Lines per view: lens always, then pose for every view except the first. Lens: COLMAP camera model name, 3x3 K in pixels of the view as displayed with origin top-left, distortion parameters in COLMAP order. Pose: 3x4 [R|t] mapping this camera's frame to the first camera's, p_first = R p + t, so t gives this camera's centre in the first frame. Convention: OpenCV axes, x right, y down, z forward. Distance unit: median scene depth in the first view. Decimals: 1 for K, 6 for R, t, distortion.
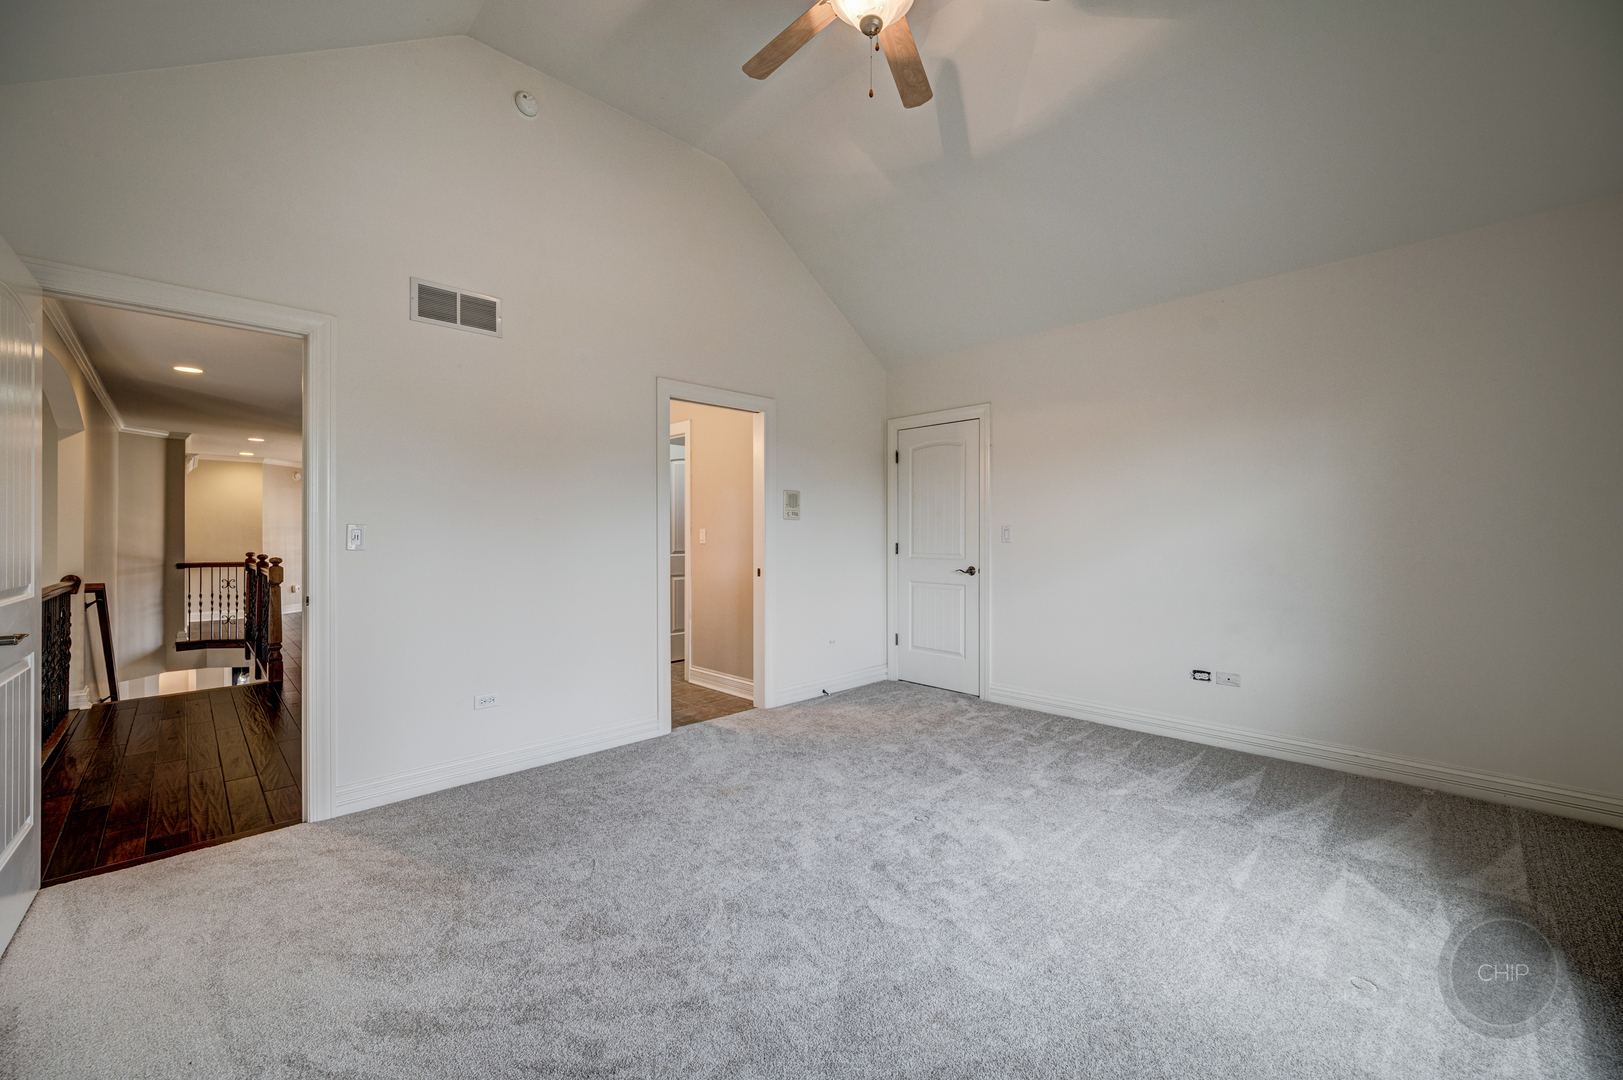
lens RADIAL K [[640.7, 0, 818.2], [0, 640.7, 538.8], [0, 0, 1]] dist [0.001295, -0.000448]
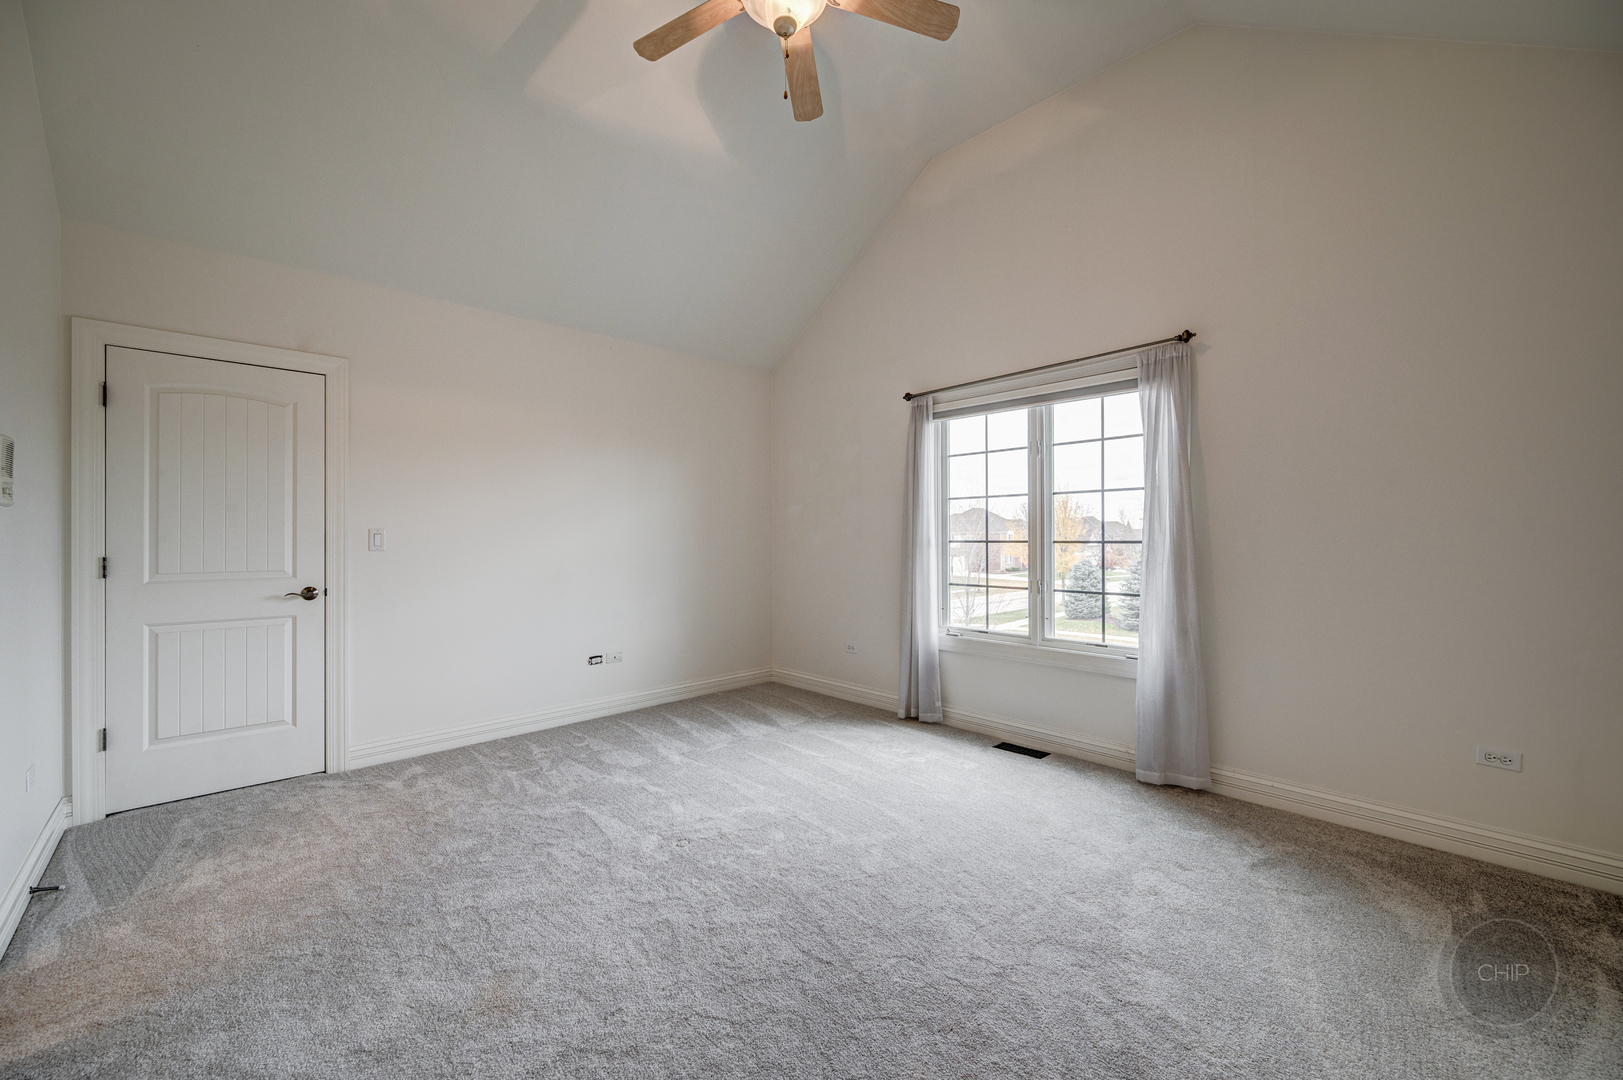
lens RADIAL K [[640.7, 0, 814.2], [0, 640.7, 541.5], [0, 0, 1]] dist [0.001295, -0.000448]
pose [[0.015780, -0.003535, 0.999869, -0.567536], [0.008433, 0.999959, 0.003402, -0.004731], [-0.999840, 0.008378, 0.015810, 0.580195]]
